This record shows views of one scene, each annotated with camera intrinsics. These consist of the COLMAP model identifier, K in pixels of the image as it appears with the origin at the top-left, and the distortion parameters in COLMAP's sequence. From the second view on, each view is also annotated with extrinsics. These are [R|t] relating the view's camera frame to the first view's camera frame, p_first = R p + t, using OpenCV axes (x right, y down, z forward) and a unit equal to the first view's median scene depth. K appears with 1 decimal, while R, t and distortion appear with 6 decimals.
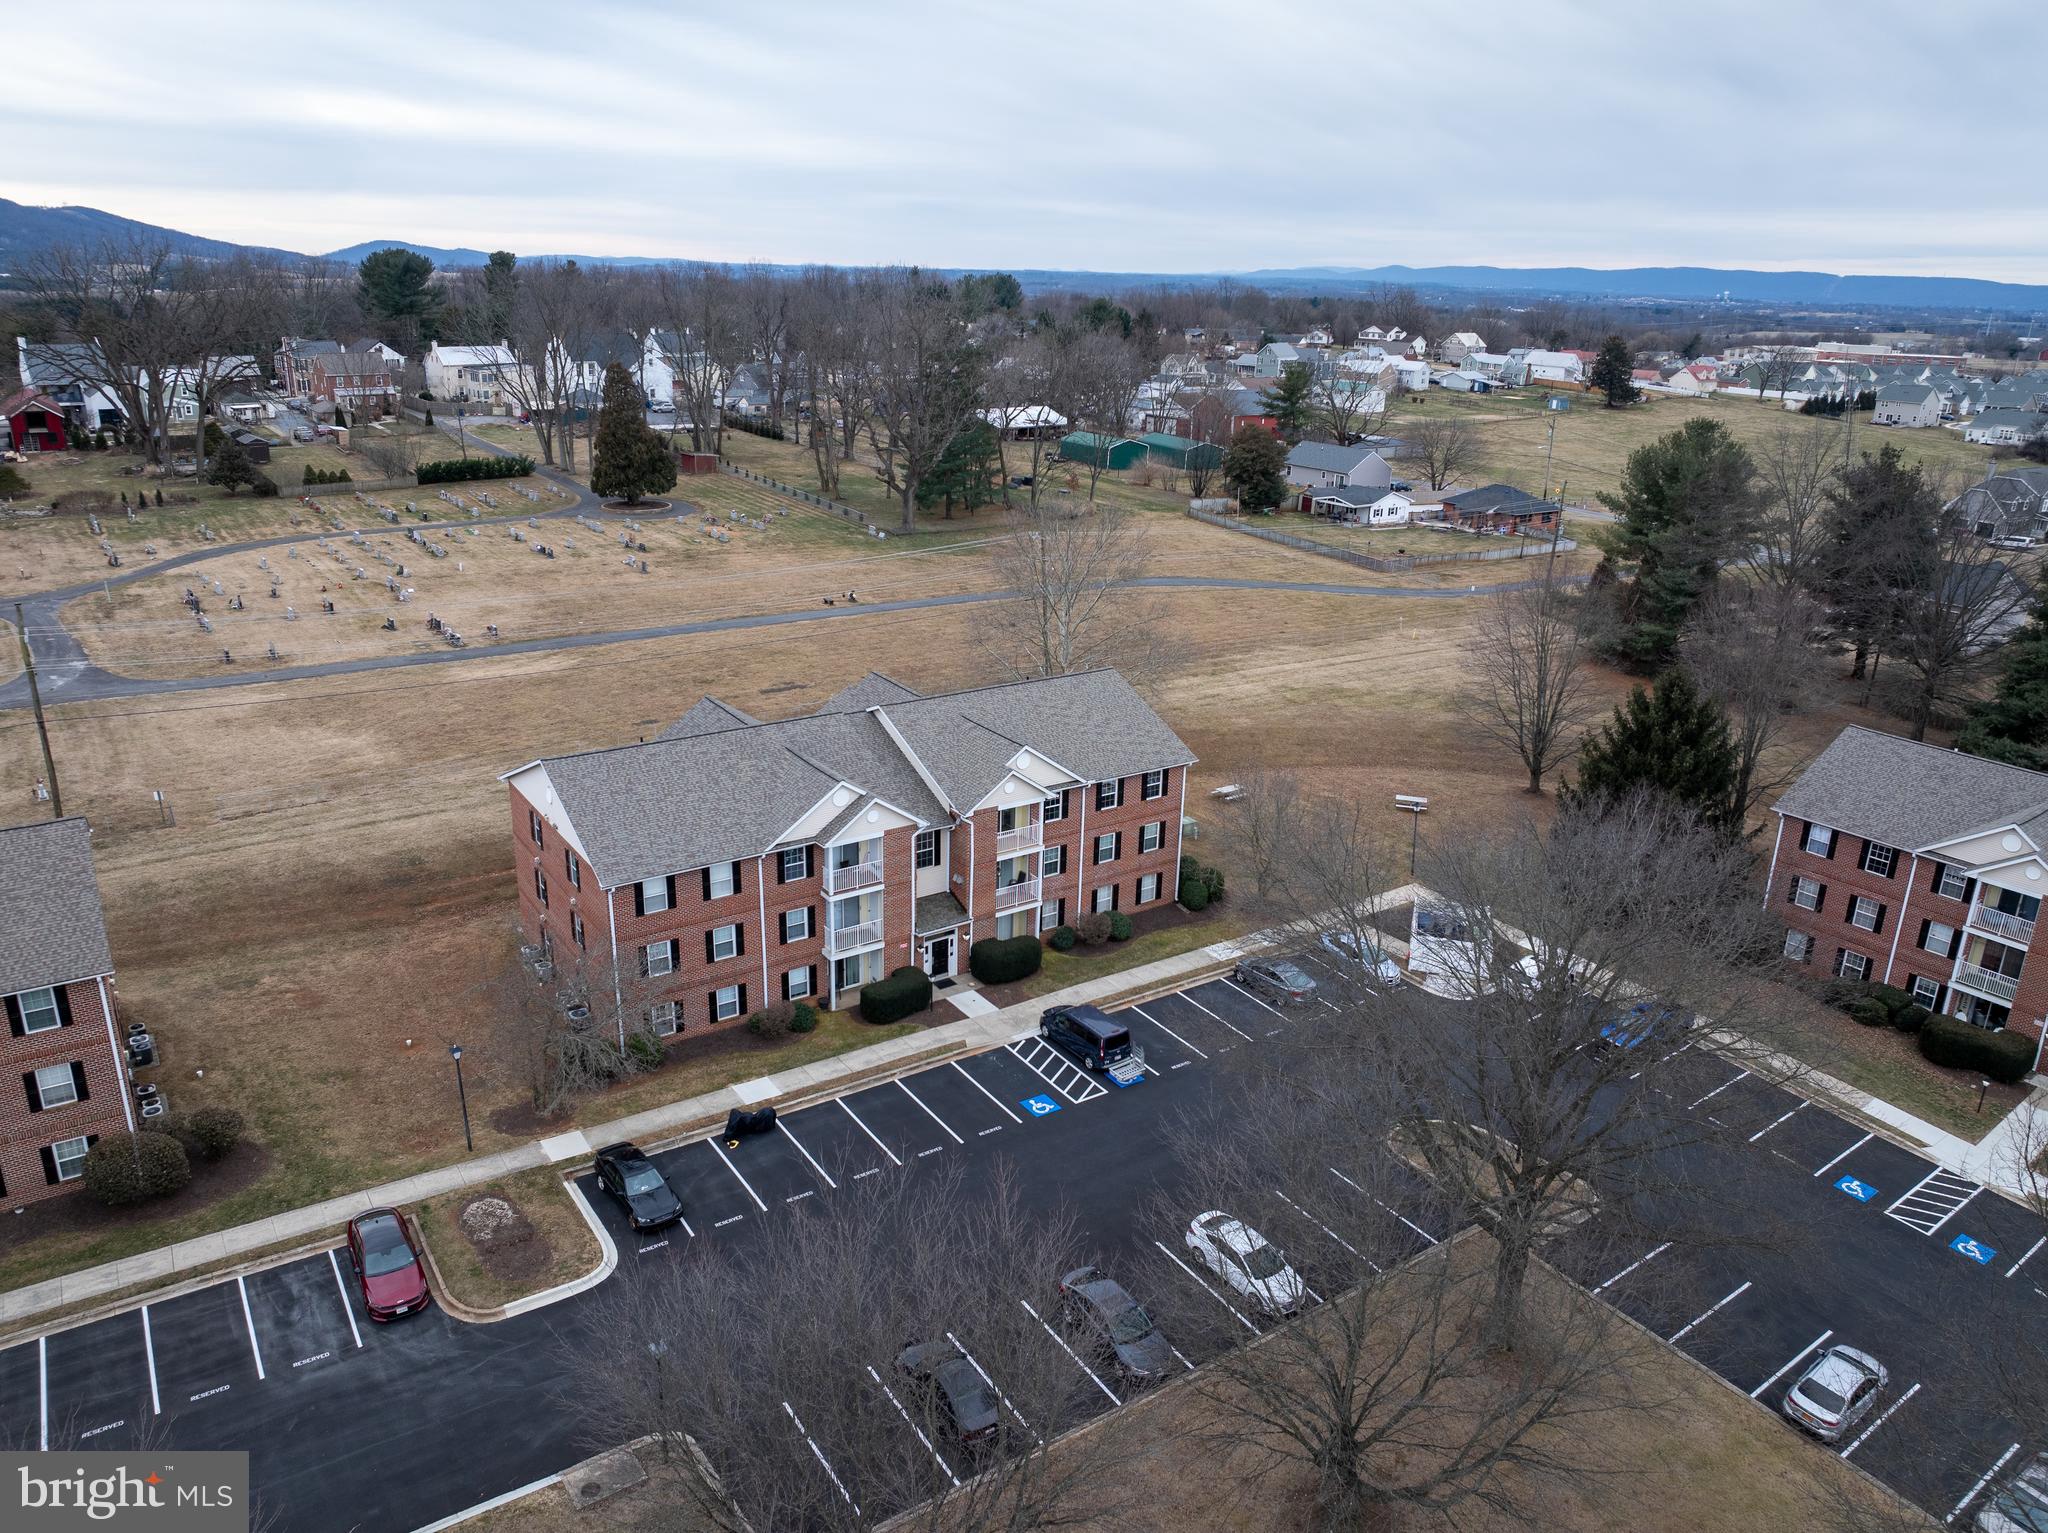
lens RADIAL K [[1444.8, 0, 1030.4], [0, 1444.8, 762.7], [0, 0, 1]] dist [-0.048466, 0.012969]
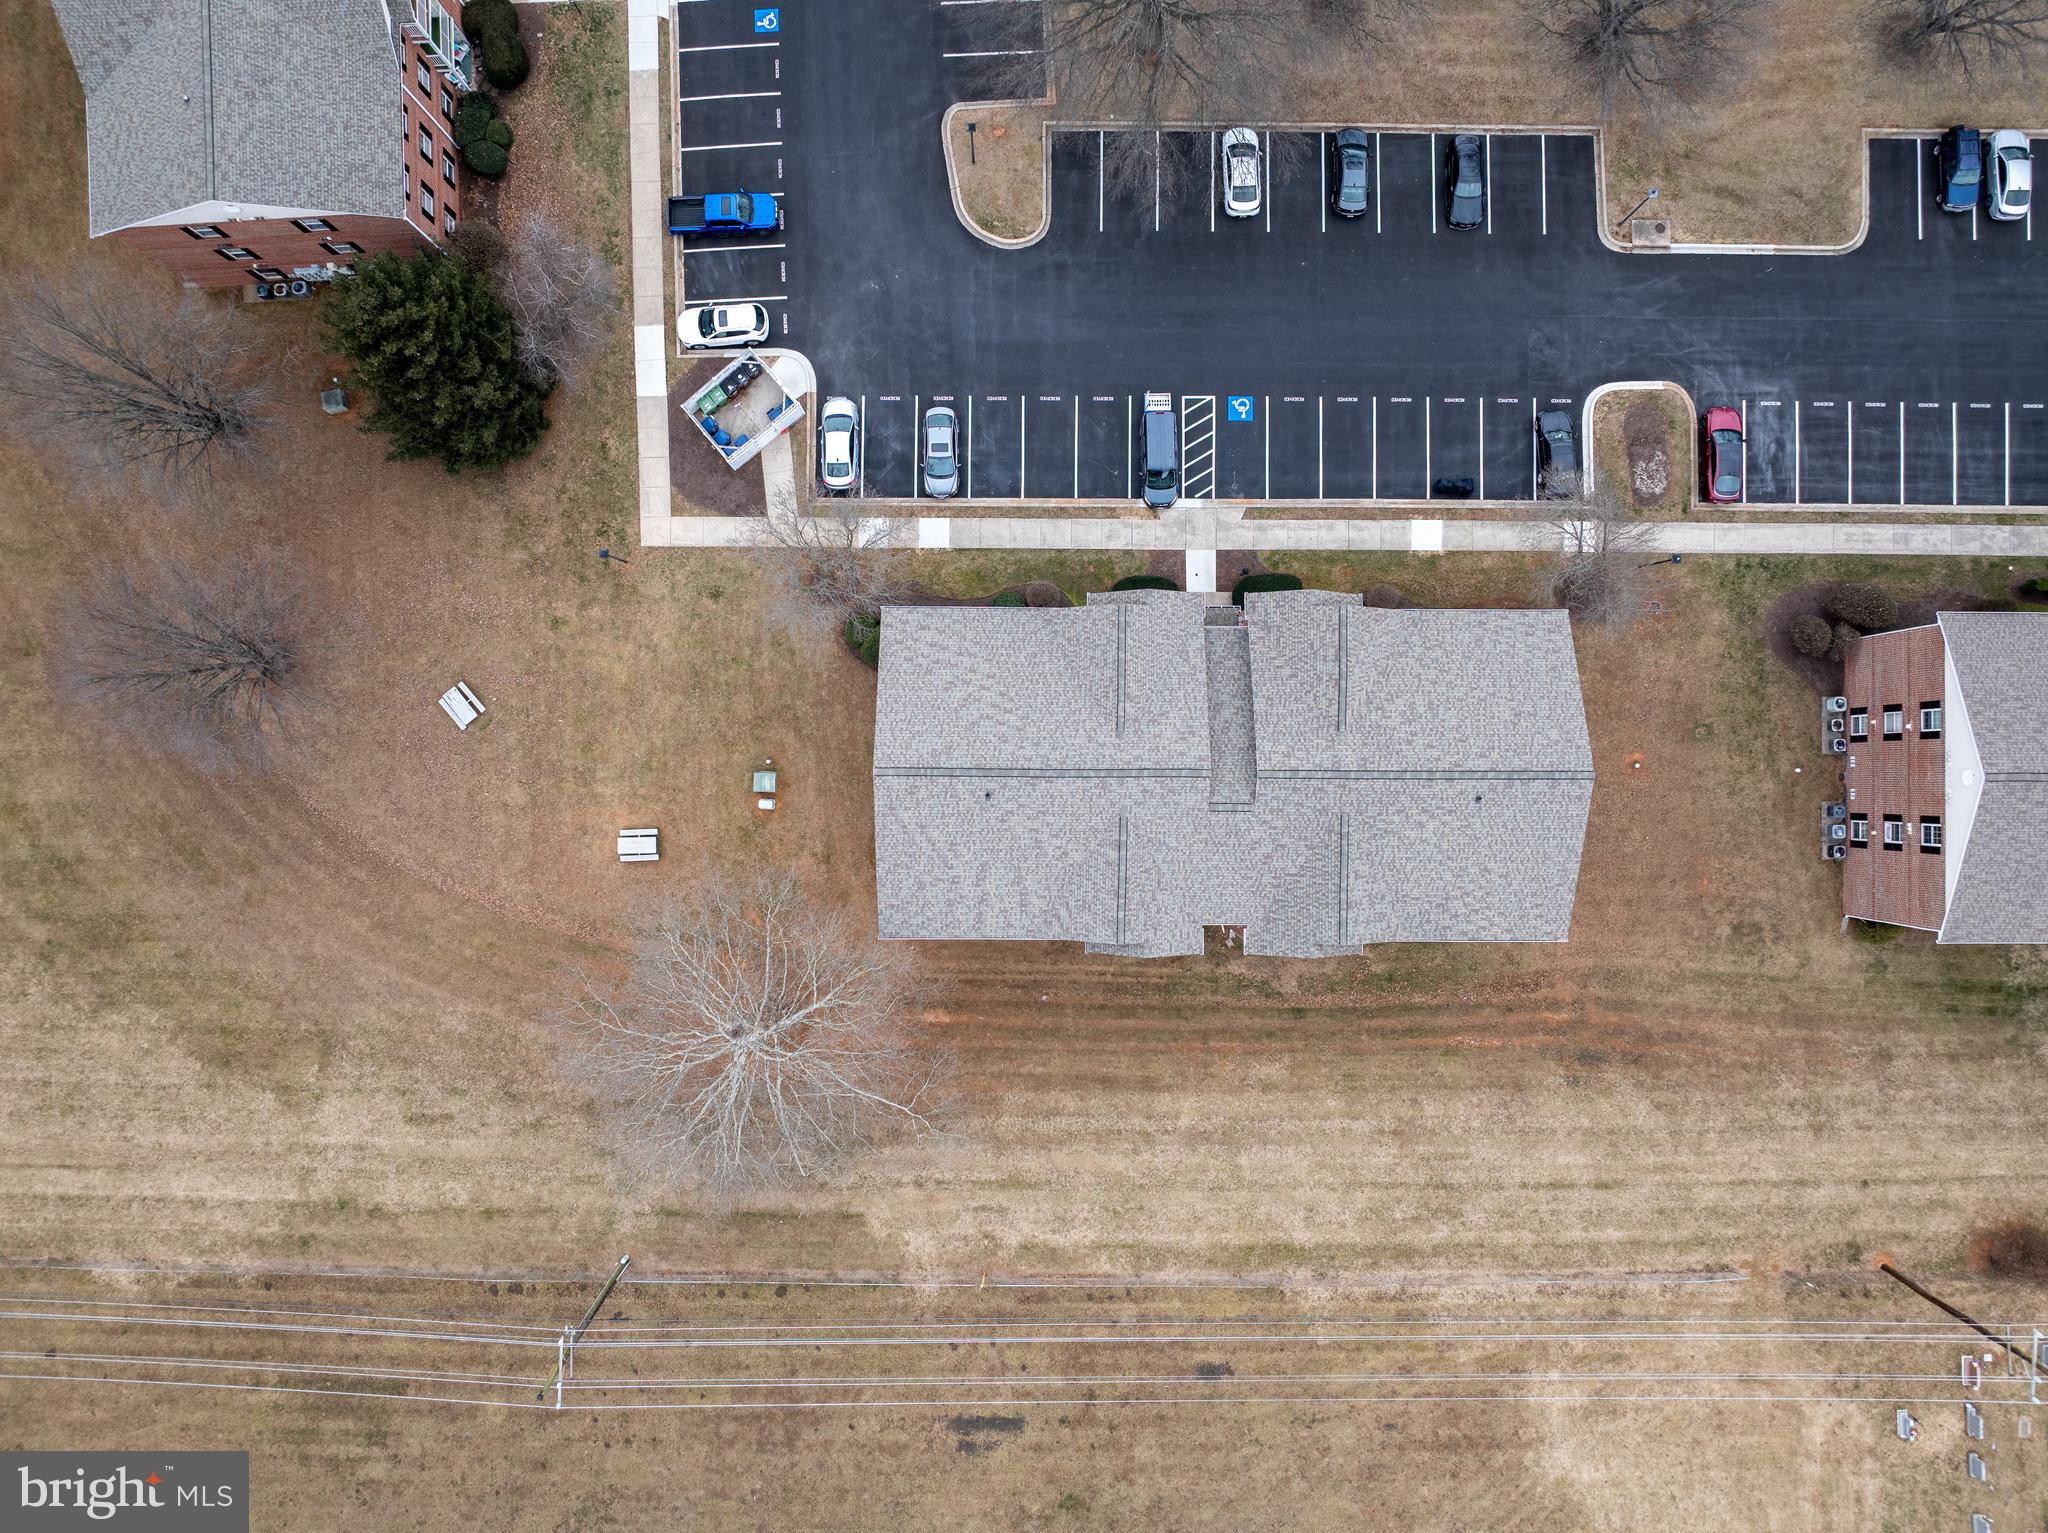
lens RADIAL K [[1444.8, 0, 1027.0], [0, 1444.8, 763.0], [0, 0, 1]] dist [-0.048466, 0.012969]
pose [[-0.821475, -0.569941, -0.018602, 0.006008], [0.166099, -0.270356, 0.948324, -0.927667], [-0.545518, 0.775935, 0.316757, 0.815691]]
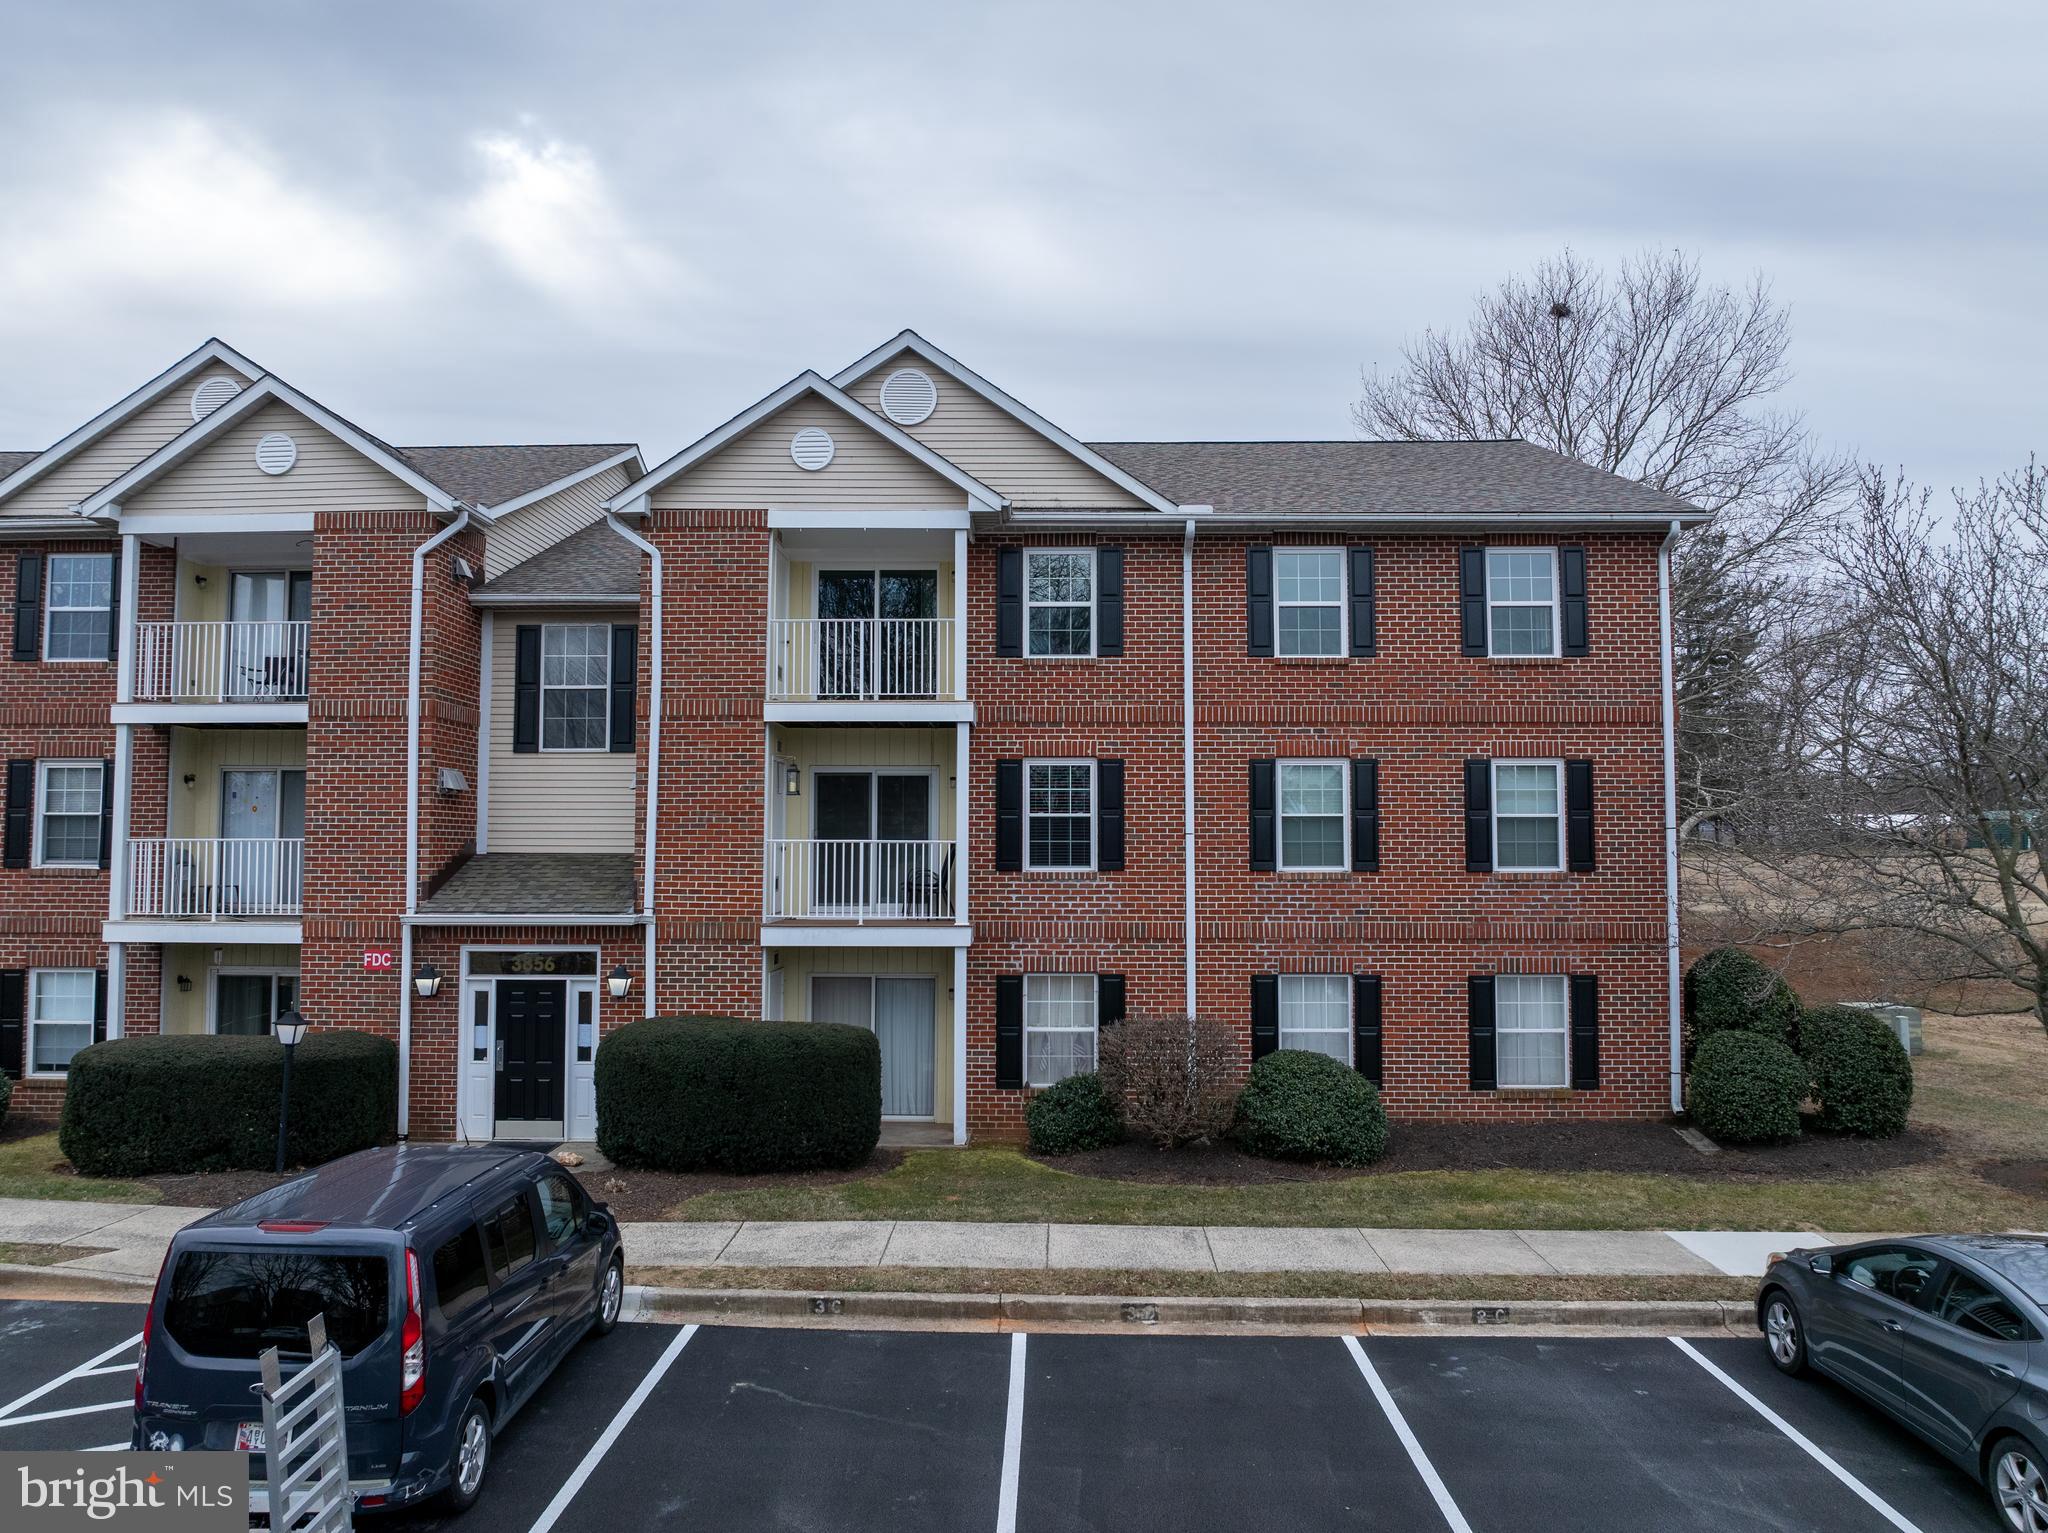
lens RADIAL K [[1444.8, 0, 1020.0], [0, 1444.8, 761.3], [0, 0, 1]] dist [-0.048466, 0.012969]
pose [[0.812408, -0.063505, -0.579620, 0.176232], [-0.170517, 0.924721, -0.340316, 0.161177], [0.557599, 0.375311, 0.740422, 0.827682]]
